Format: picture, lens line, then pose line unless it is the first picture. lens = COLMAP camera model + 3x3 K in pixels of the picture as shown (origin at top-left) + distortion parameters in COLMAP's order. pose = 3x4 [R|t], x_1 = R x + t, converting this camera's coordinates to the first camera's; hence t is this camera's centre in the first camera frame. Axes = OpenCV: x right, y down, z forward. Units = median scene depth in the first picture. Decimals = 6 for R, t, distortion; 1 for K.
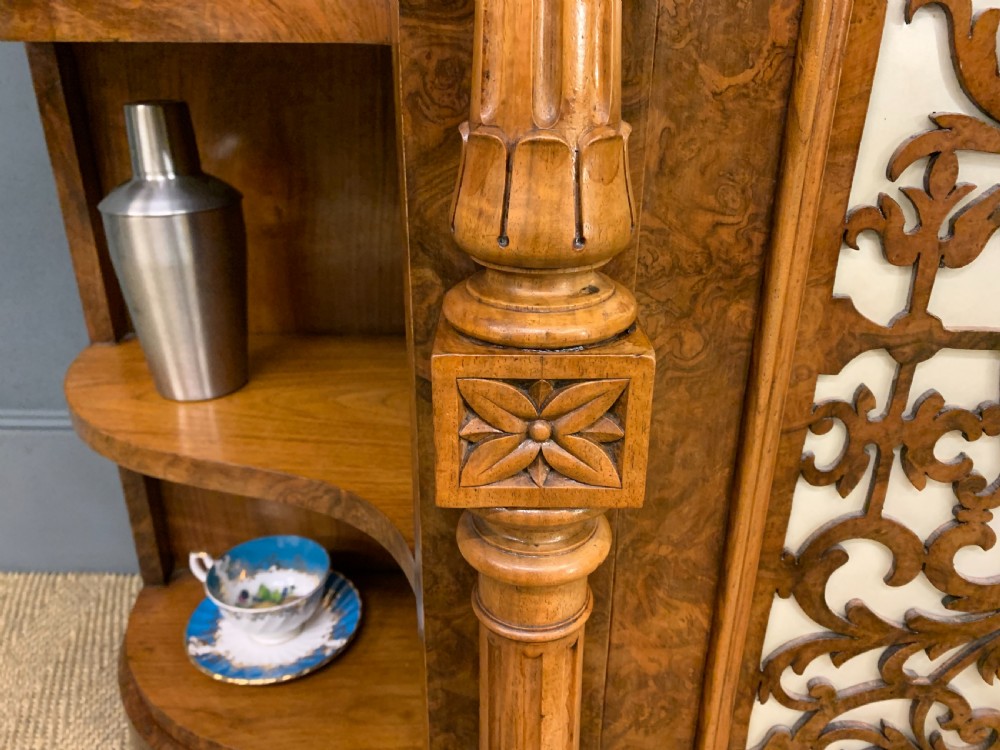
lens RADIAL K [[765.2, 0, 495.3], [0, 765.2, 373.7], [0, 0, 1]] dist [0.039484, -0.041537]
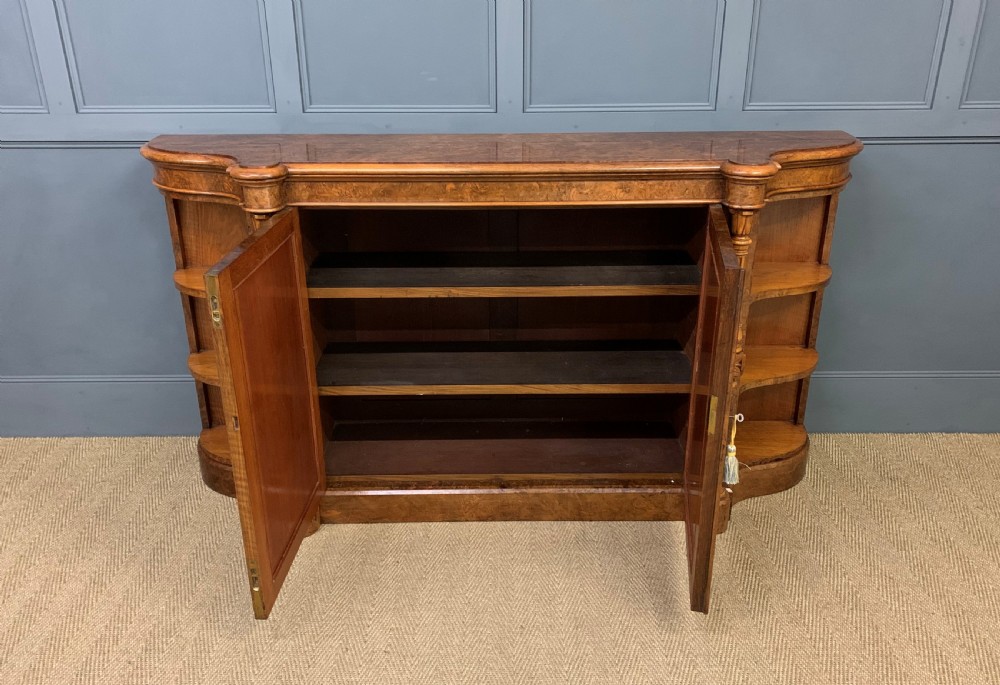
lens RADIAL K [[835.7, 0, 500.0], [0, 835.7, 342.5], [0, 0, 1]] dist [0.127570, -0.174067]
pose [[0.999842, -0.016557, 0.006531, 1.468633], [0.016634, 0.999790, -0.011940, -0.030958], [-0.006332, 0.012047, 0.999907, -4.901397]]
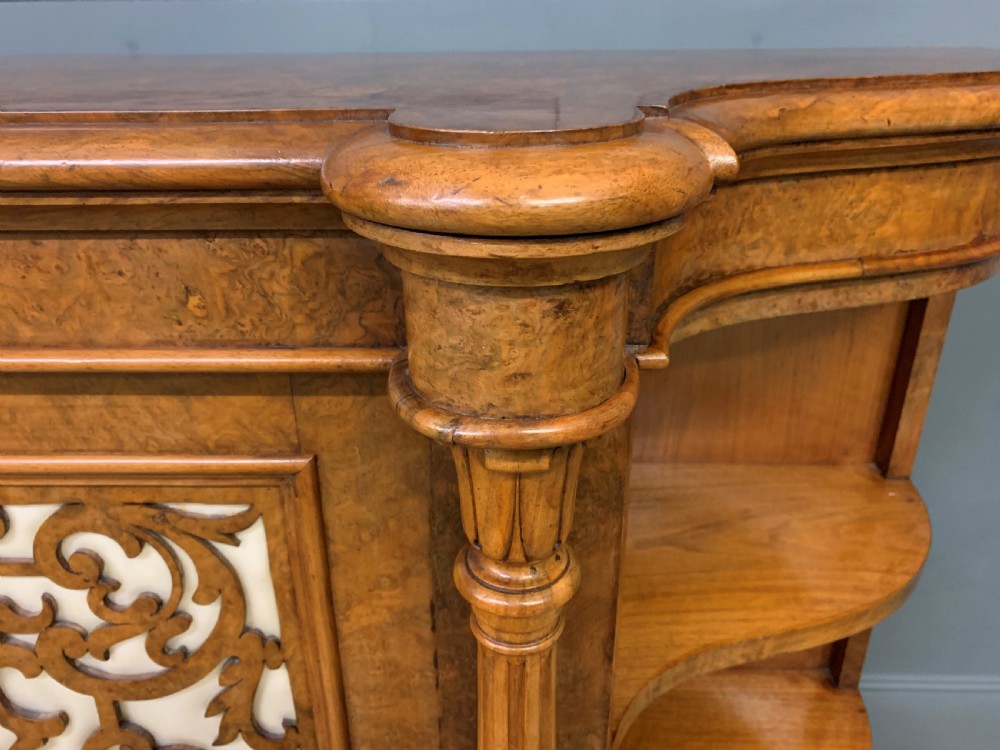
lens RADIAL K [[765.2, 0, 495.3], [0, 765.2, 373.7], [0, 0, 1]] dist [0.039484, -0.041537]
pose [[0.999454, -0.008585, -0.031920, 3.042424], [0.009524, 0.999523, 0.029365, -0.968129], [0.031652, -0.029653, 0.999059, -0.442228]]
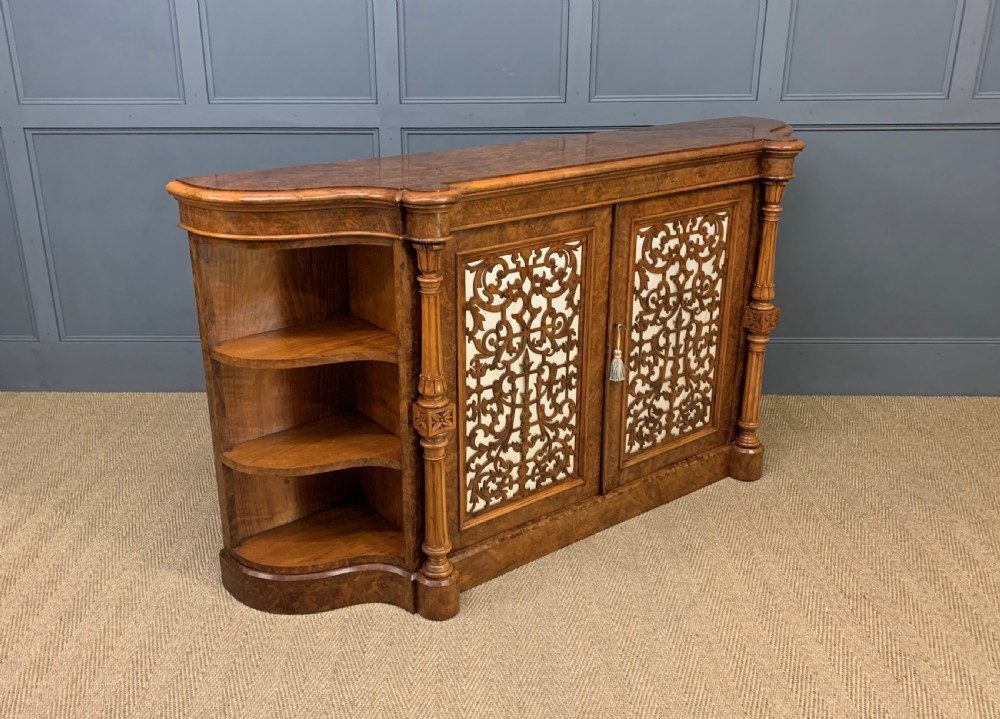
lens RADIAL K [[925.4, 0, 449.2], [0, 925.4, 337.4], [0, 0, 1]] dist [0.064258, -0.005683]
pose [[0.814026, -0.210336, 0.541406, -2.703552], [0.245971, 0.969254, 0.006729, -0.434832], [-0.526175, 0.127692, 0.840735, -3.874096]]
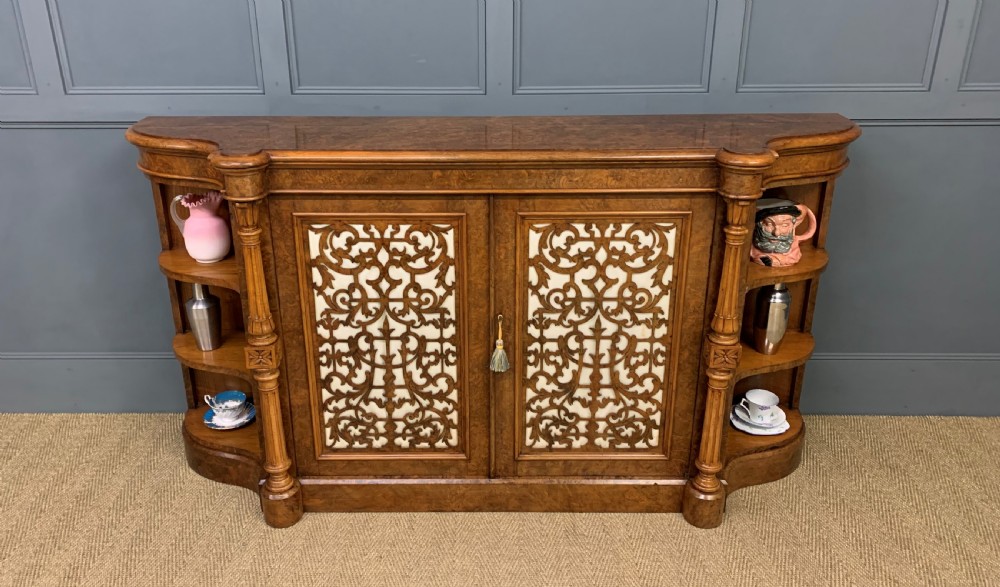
lens RADIAL K [[790.6, 0, 482.7], [0, 790.6, 266.0], [0, 0, 1]] dist [0.111819, -0.129417]
pose [[0.999897, -0.011602, -0.008426, 1.522506], [0.011270, 0.999198, -0.038429, -0.324046], [0.008865, 0.038330, 0.999226, -4.463682]]
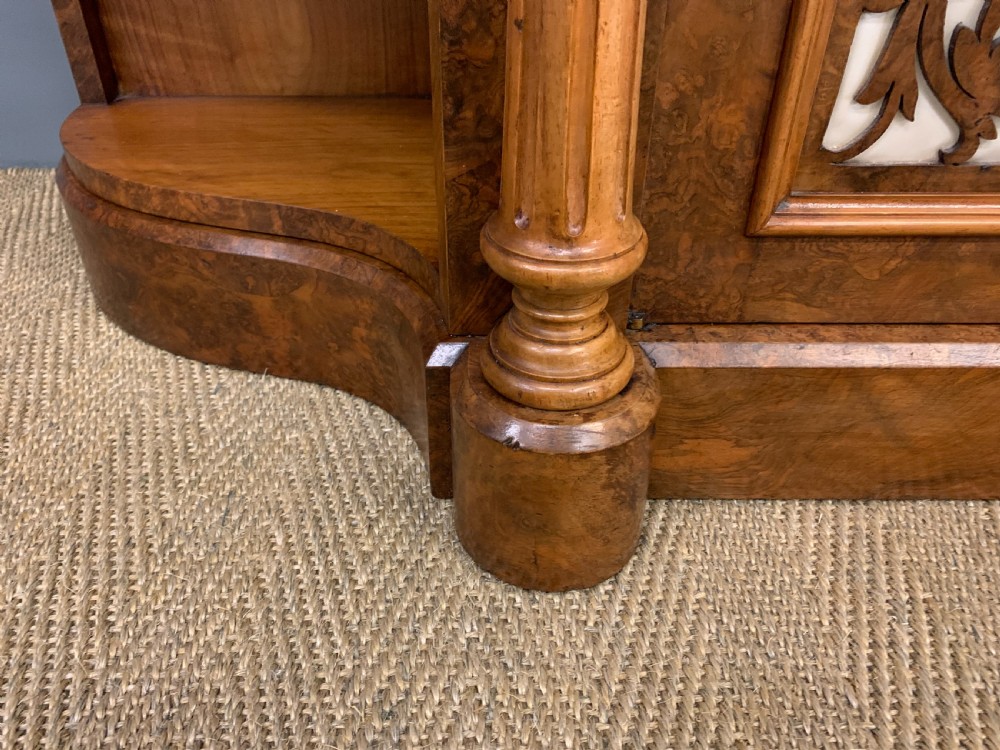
lens RADIAL K [[765.2, 0, 495.3], [0, 765.2, 373.7], [0, 0, 1]] dist [0.039484, -0.041537]
pose [[0.999877, -0.009667, 0.012372, -0.047799], [0.007085, 0.980999, 0.193882, 0.796793], [-0.014011, -0.193771, 0.980947, 0.242776]]
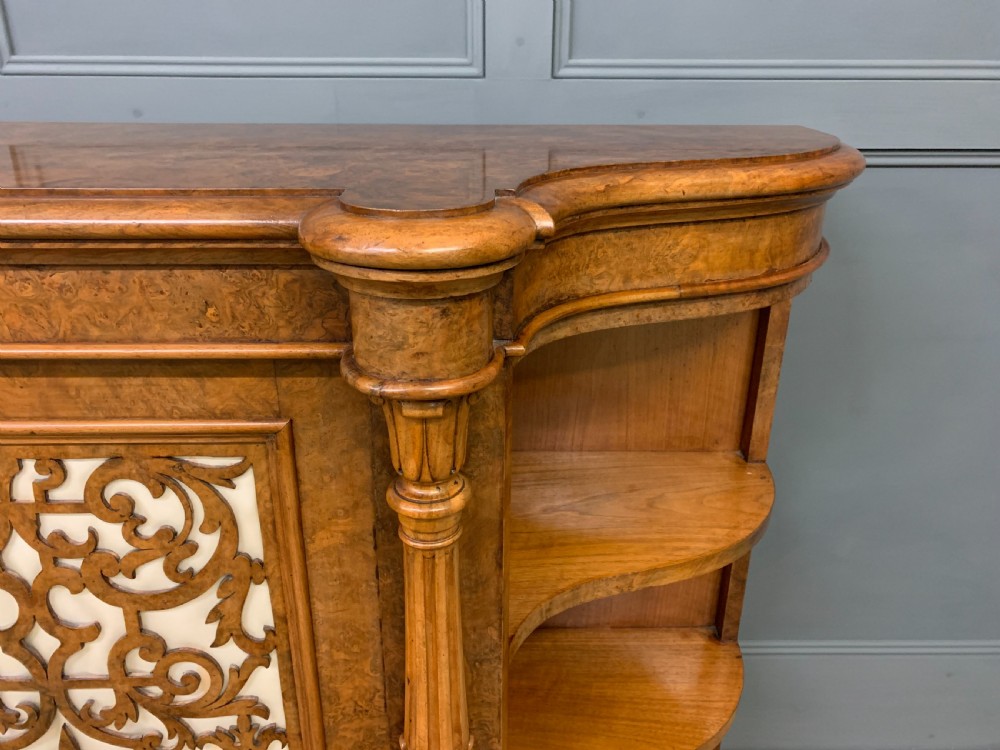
lens RADIAL K [[760.7, 0, 490.9], [0, 760.7, 382.1], [0, 0, 1]] dist [0.076761, -0.110304]
pose [[0.999884, -0.012686, 0.008484, 3.133867], [0.012676, 0.999919, 0.001264, -0.906035], [-0.008499, -0.001157, 0.999963, -0.868940]]
